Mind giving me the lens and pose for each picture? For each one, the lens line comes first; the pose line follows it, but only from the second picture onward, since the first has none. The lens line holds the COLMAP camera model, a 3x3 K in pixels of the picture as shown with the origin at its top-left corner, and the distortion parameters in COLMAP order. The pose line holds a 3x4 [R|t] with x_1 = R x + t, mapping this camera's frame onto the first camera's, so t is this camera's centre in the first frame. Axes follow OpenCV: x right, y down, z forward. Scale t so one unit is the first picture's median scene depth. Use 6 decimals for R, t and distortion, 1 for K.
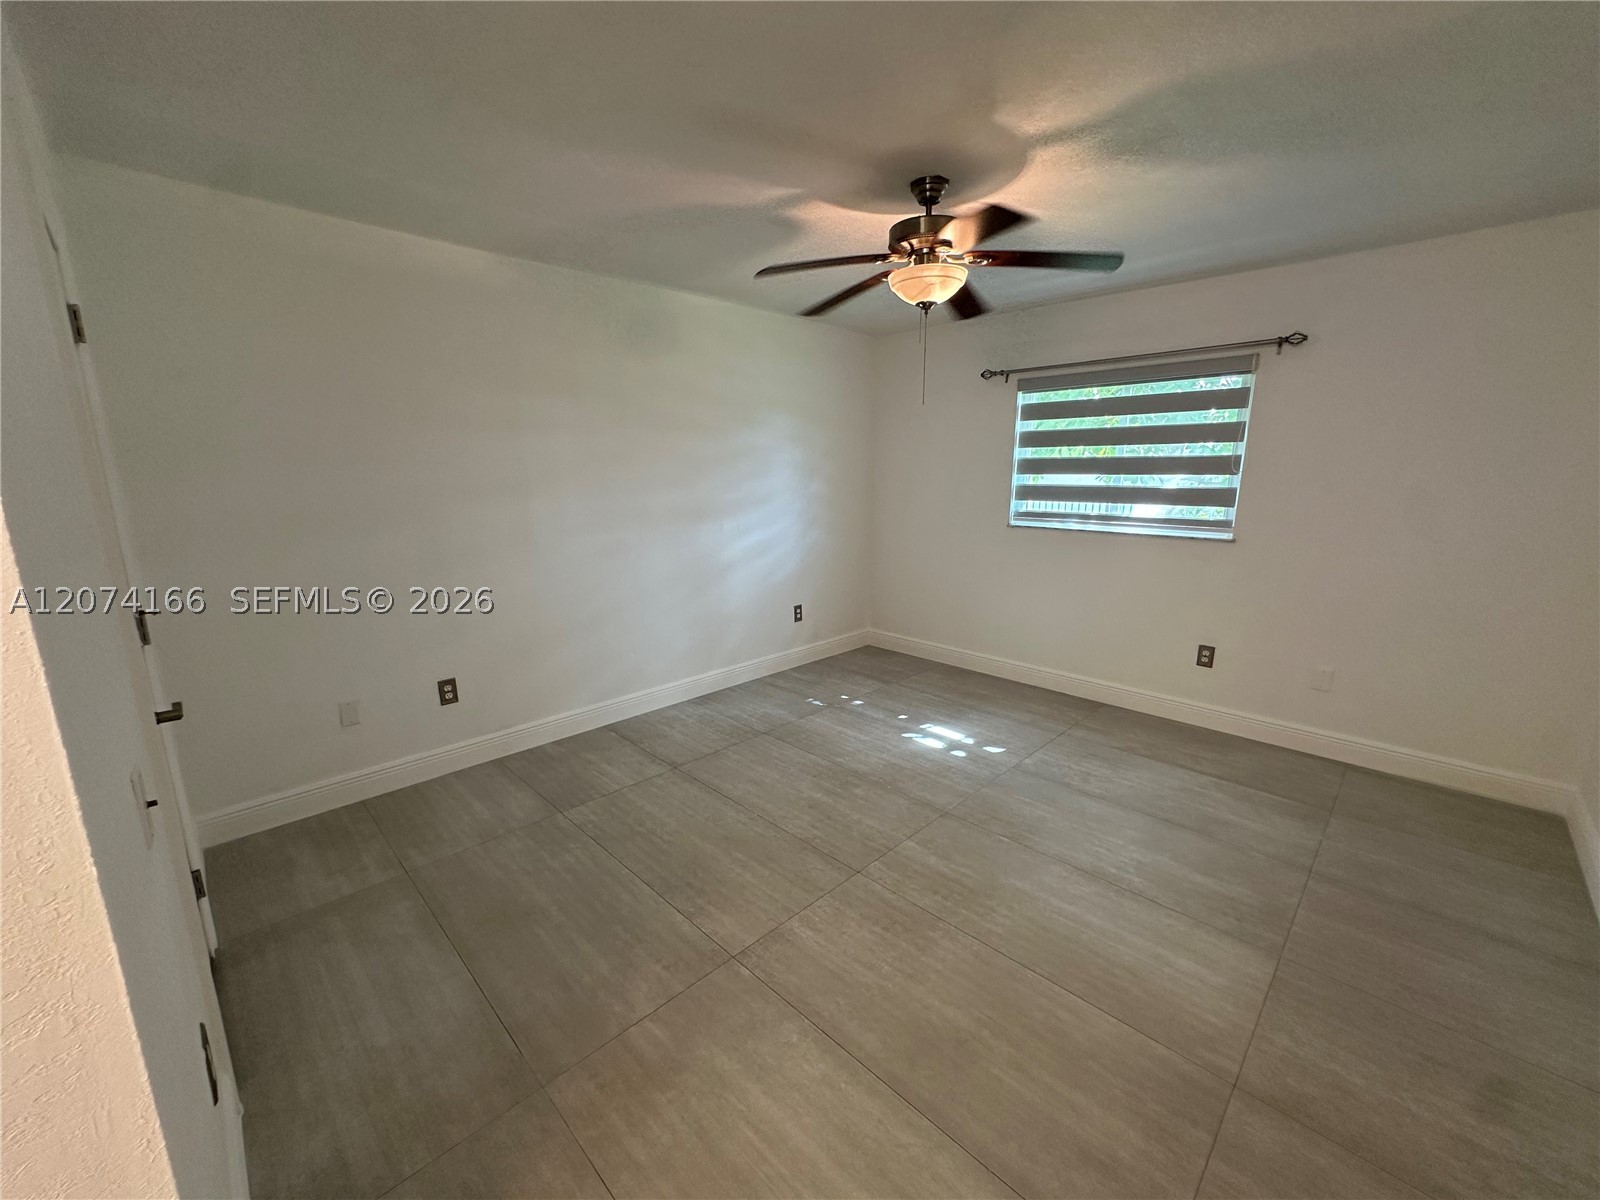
lens RADIAL K [[639.6, 0, 800.0], [0, 639.6, 600.0], [0, 0, 1]] dist [-0.004451, -0.000263]
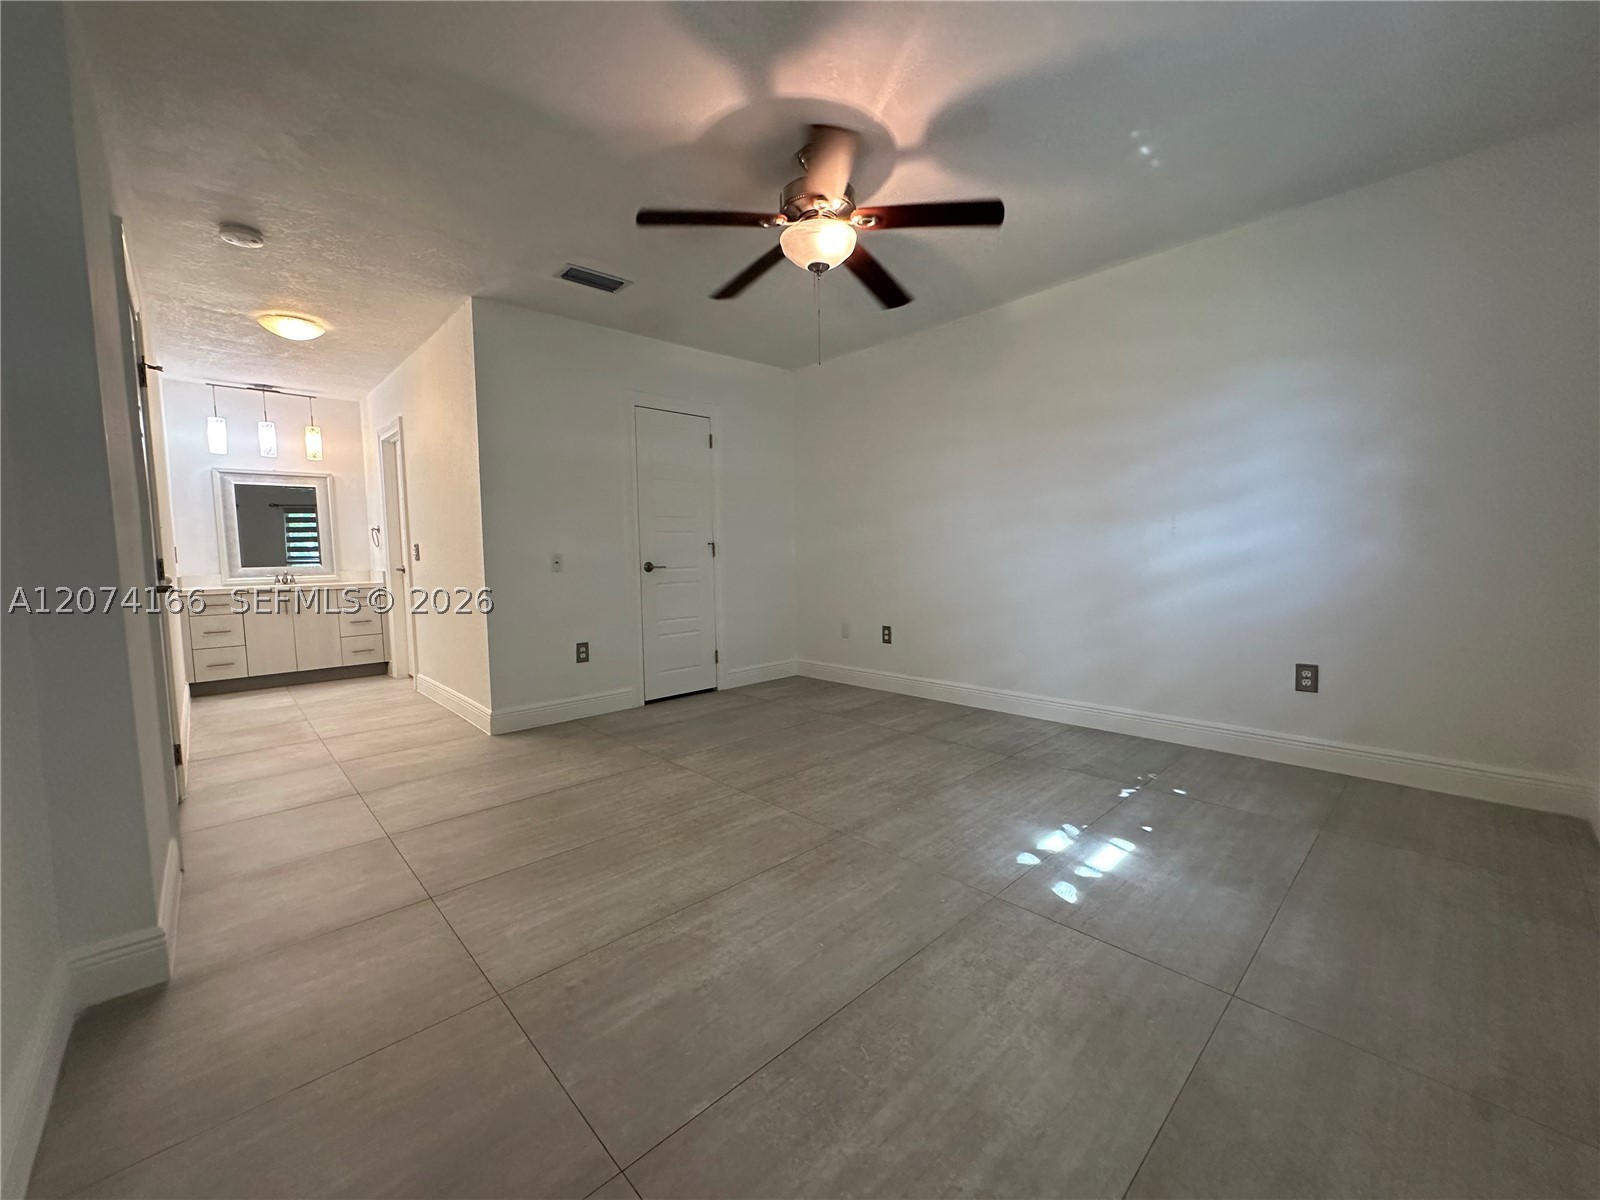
lens RADIAL K [[639.6, 0, 800.0], [0, 639.6, 600.0], [0, 0, 1]] dist [-0.004451, -0.000263]
pose [[-0.025750, 0.077463, -0.996663, 0.883169], [-0.185052, 0.979393, 0.080902, -0.016977], [0.982391, 0.186518, -0.010885, 0.767538]]
